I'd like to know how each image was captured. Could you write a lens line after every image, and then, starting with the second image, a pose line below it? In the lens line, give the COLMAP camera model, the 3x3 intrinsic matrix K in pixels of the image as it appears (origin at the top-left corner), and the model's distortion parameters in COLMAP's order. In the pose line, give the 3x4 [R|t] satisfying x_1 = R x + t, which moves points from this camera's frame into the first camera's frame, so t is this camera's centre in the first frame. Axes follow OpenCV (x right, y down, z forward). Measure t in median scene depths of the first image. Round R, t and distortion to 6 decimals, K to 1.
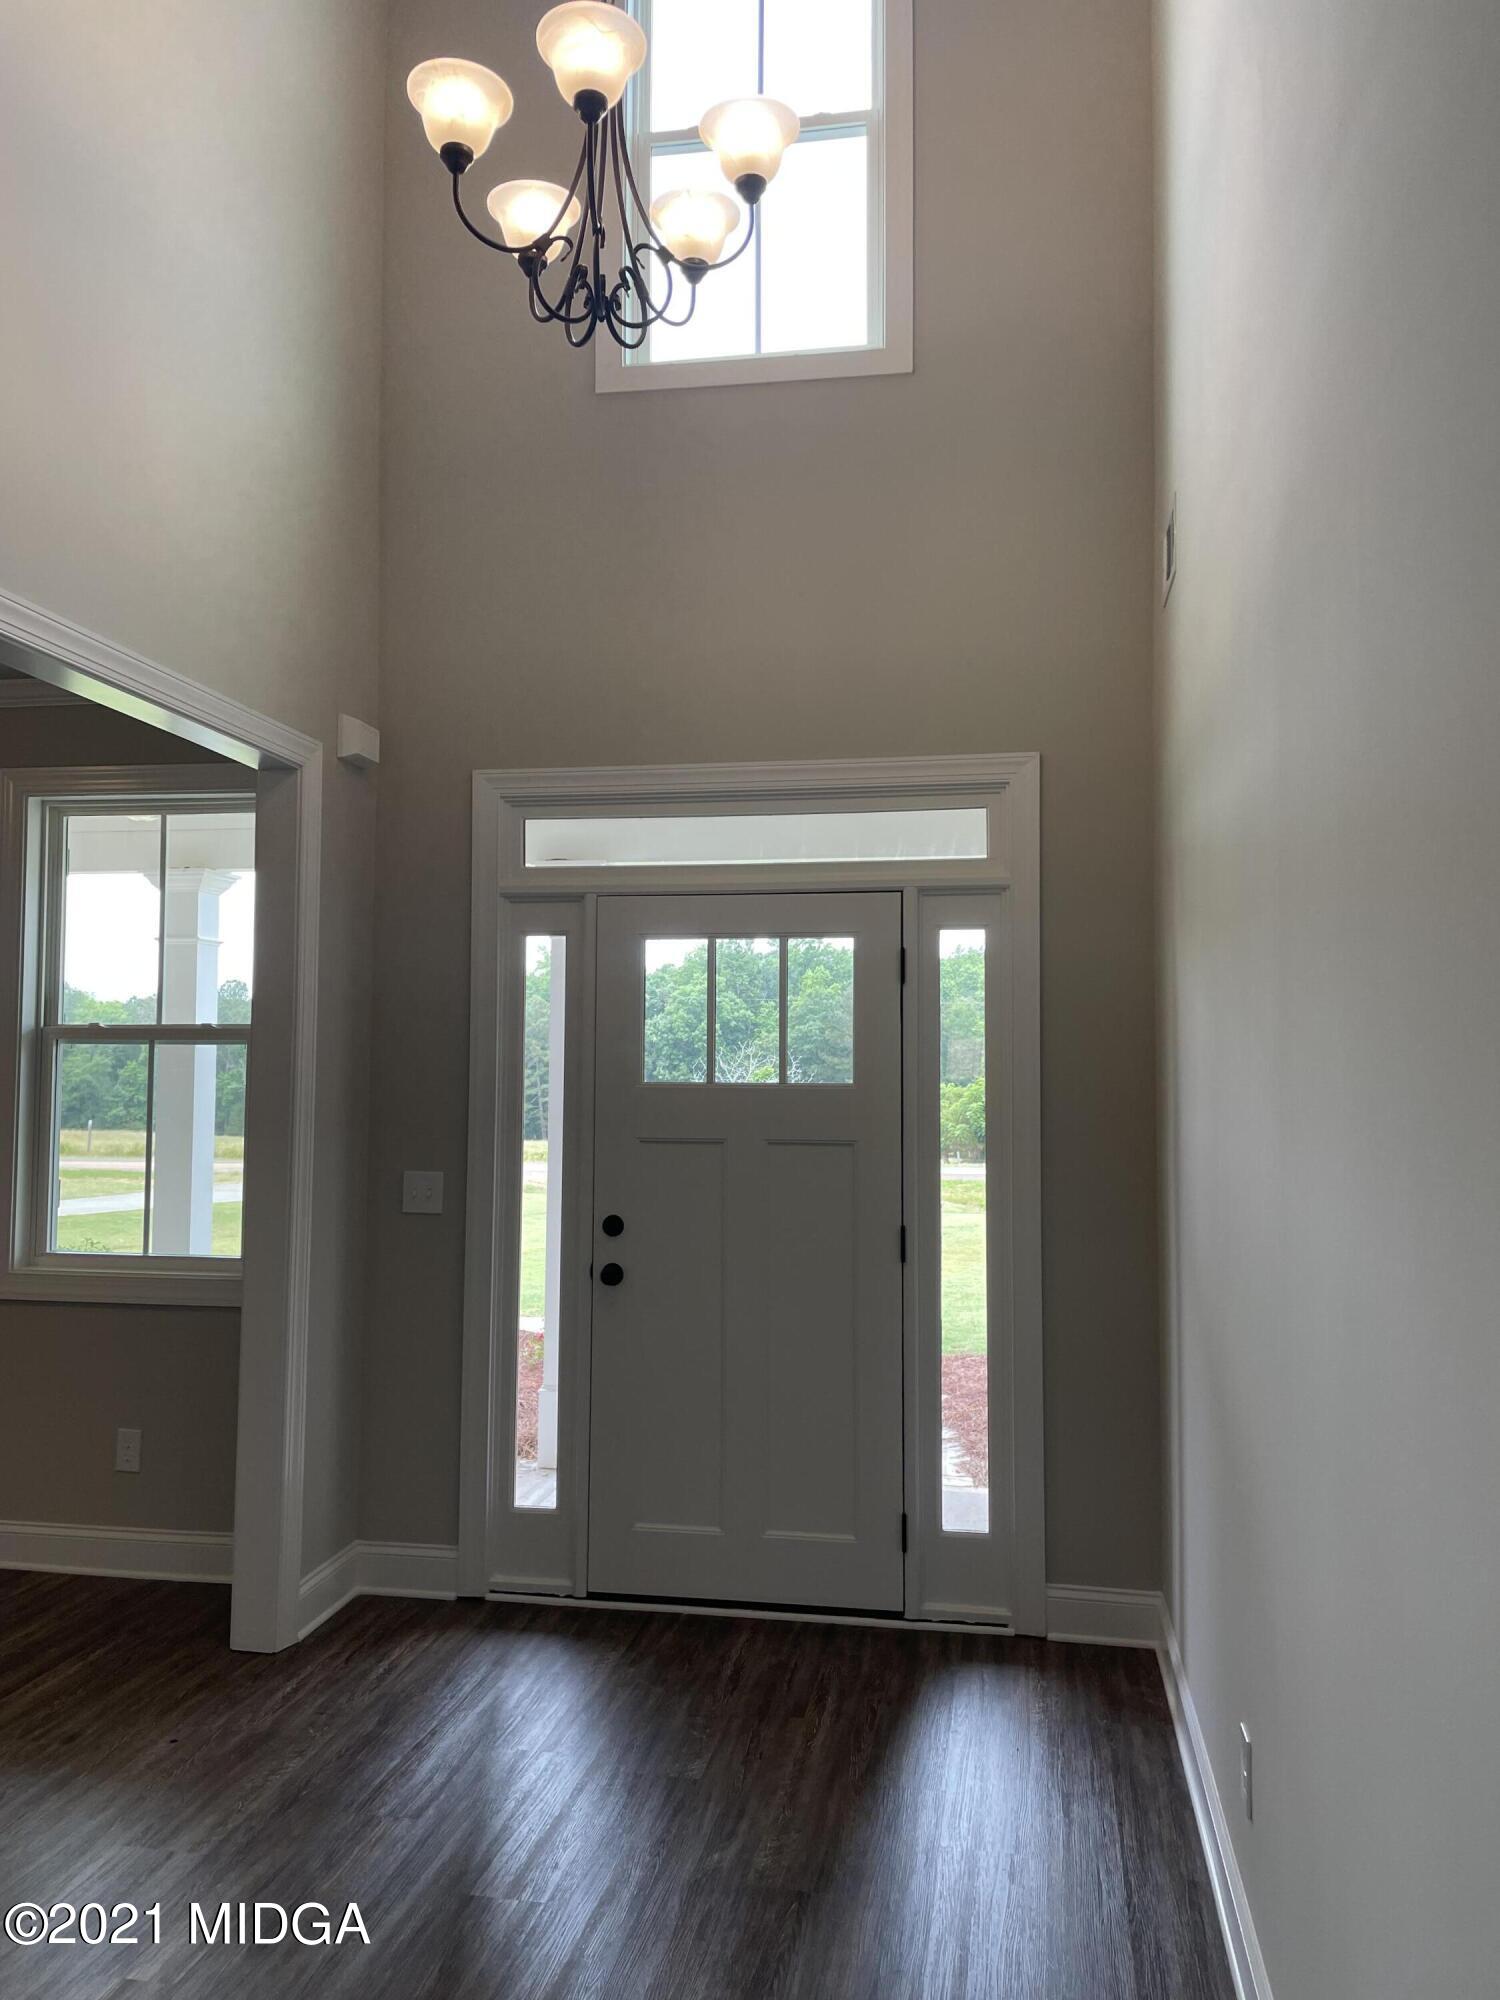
lens RADIAL K [[1539.9, 0, 750.0], [0, 1539.9, 1000.0], [0, 0, 1]] dist [0.001200, 0.000621]
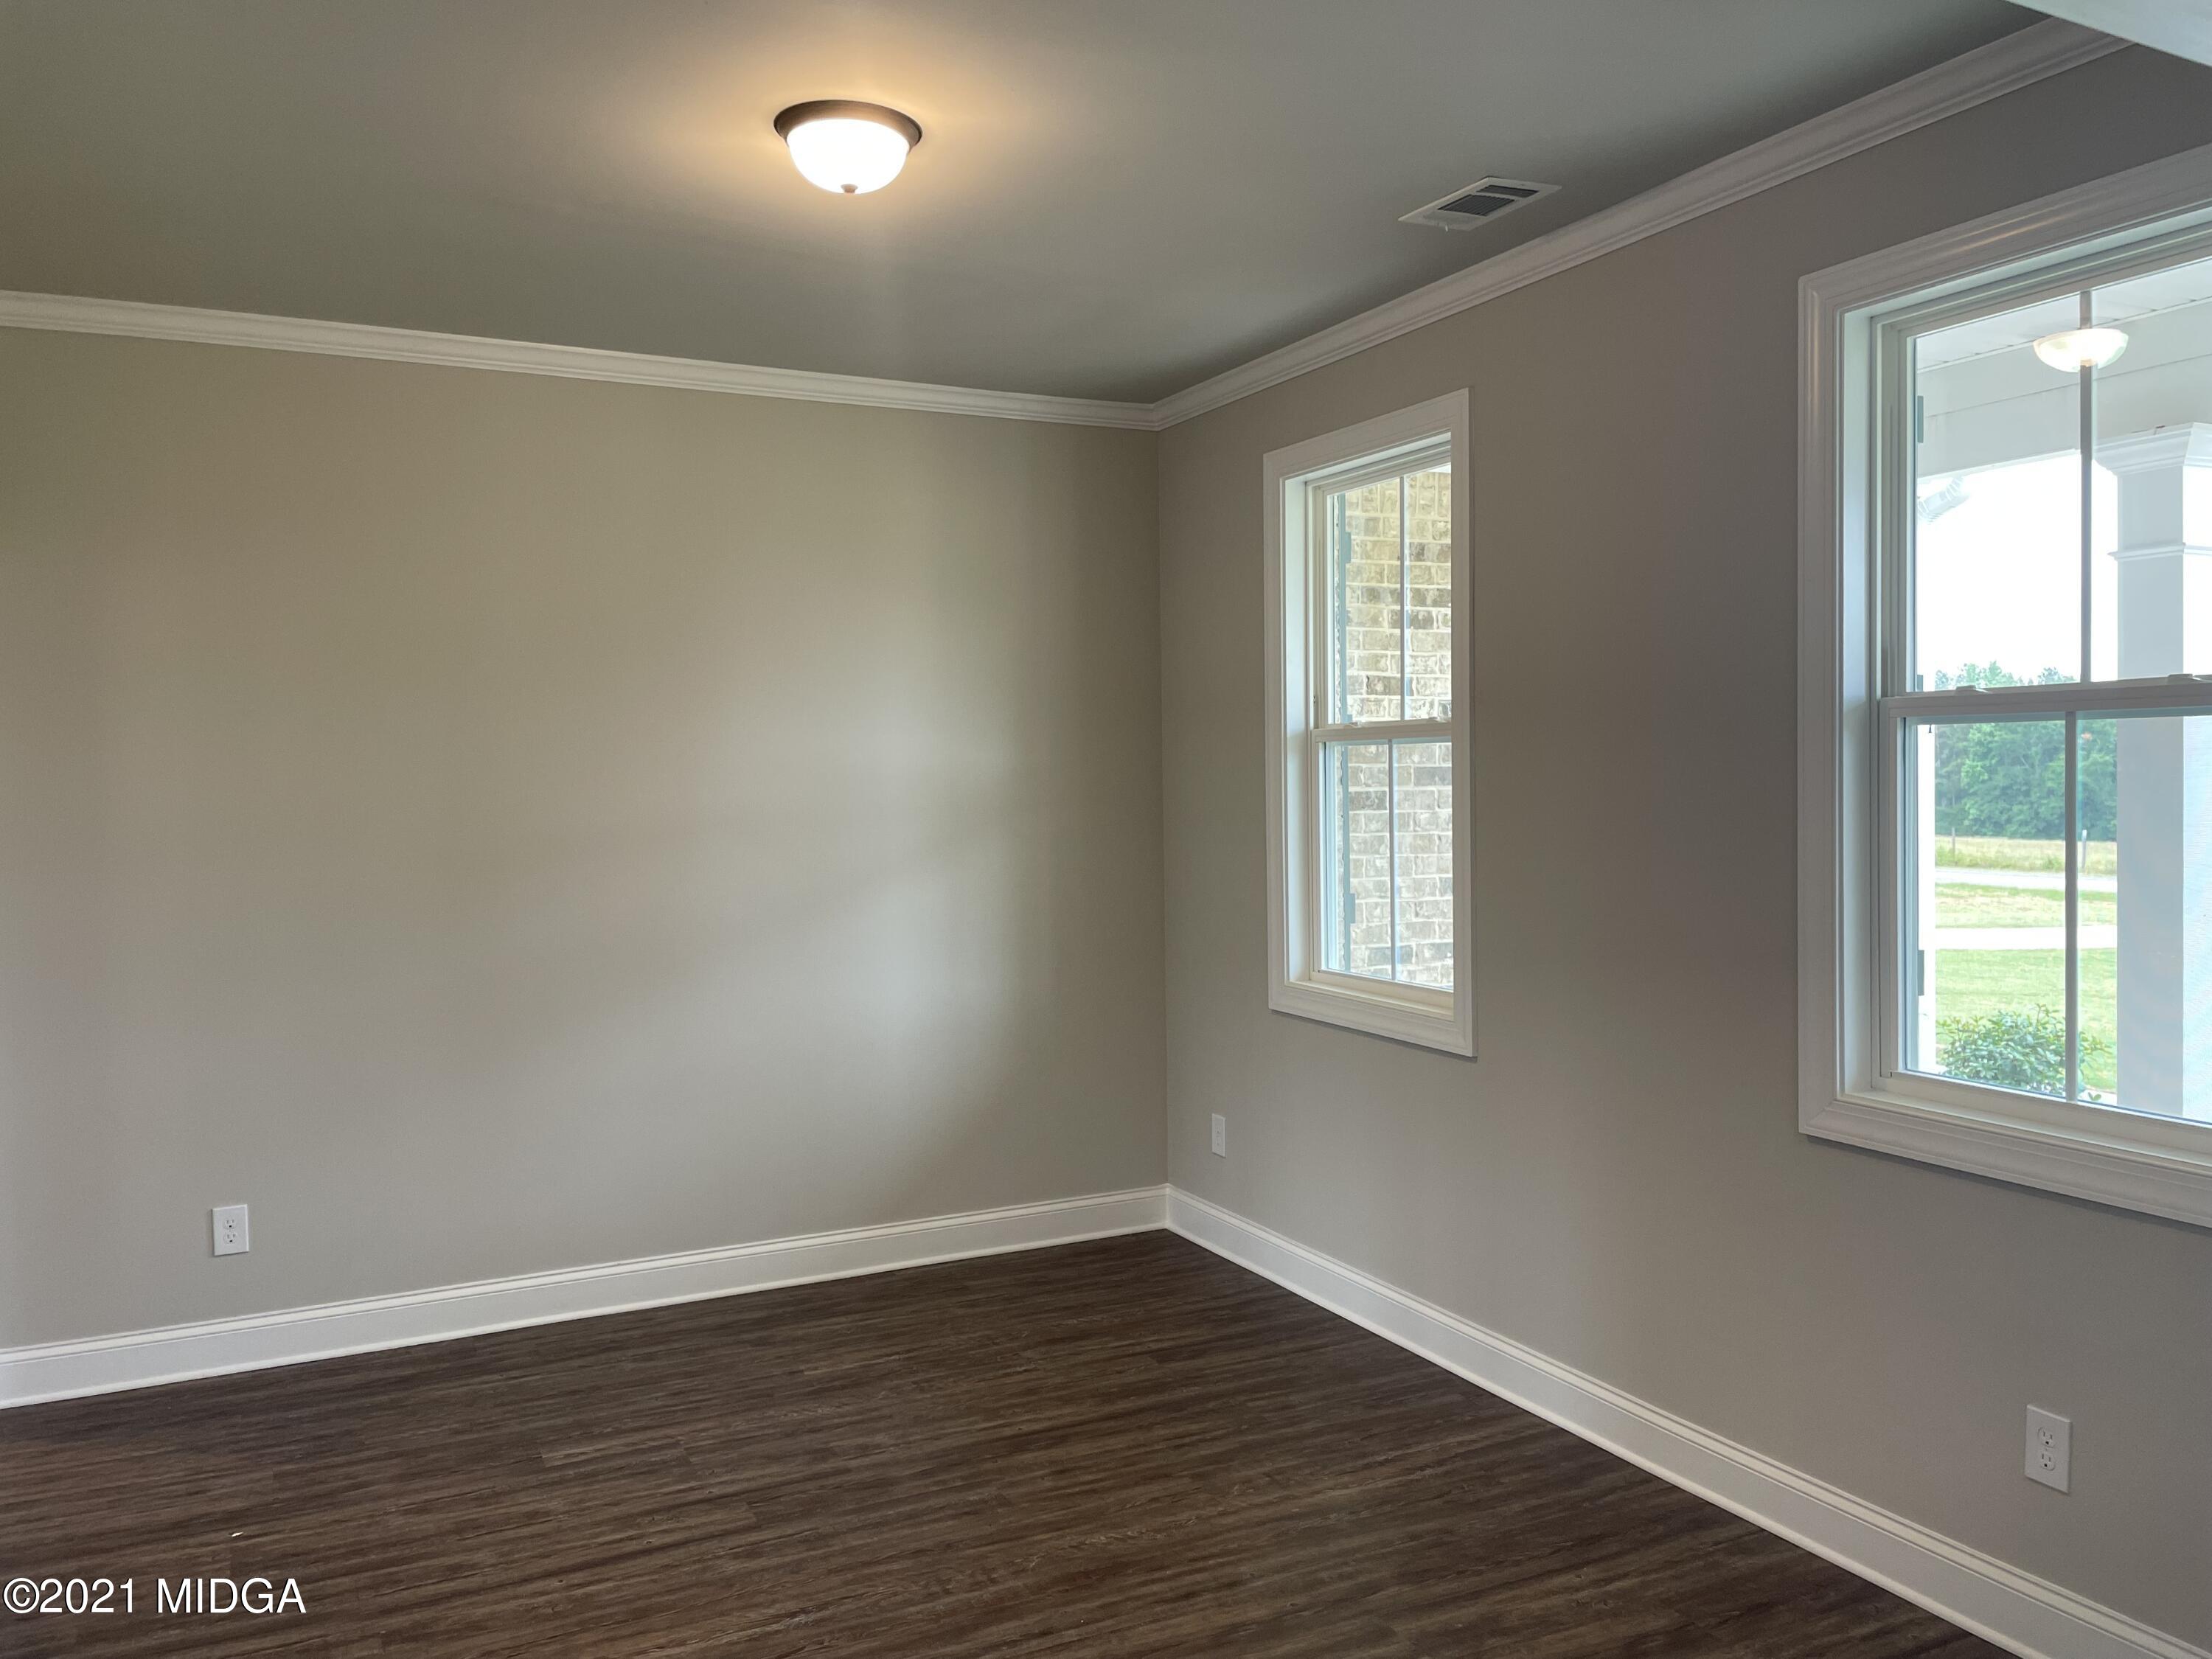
lens RADIAL K [[1703.1, 0, 1107.1], [0, 1703.1, 791.7], [0, 0, 1]] dist [0.001200, 0.000621]
pose [[0.600252, -0.001765, -0.799809, -0.110615], [0.047681, 0.998298, 0.033581, 0.017825], [0.798388, -0.058293, 0.599314, 0.361759]]
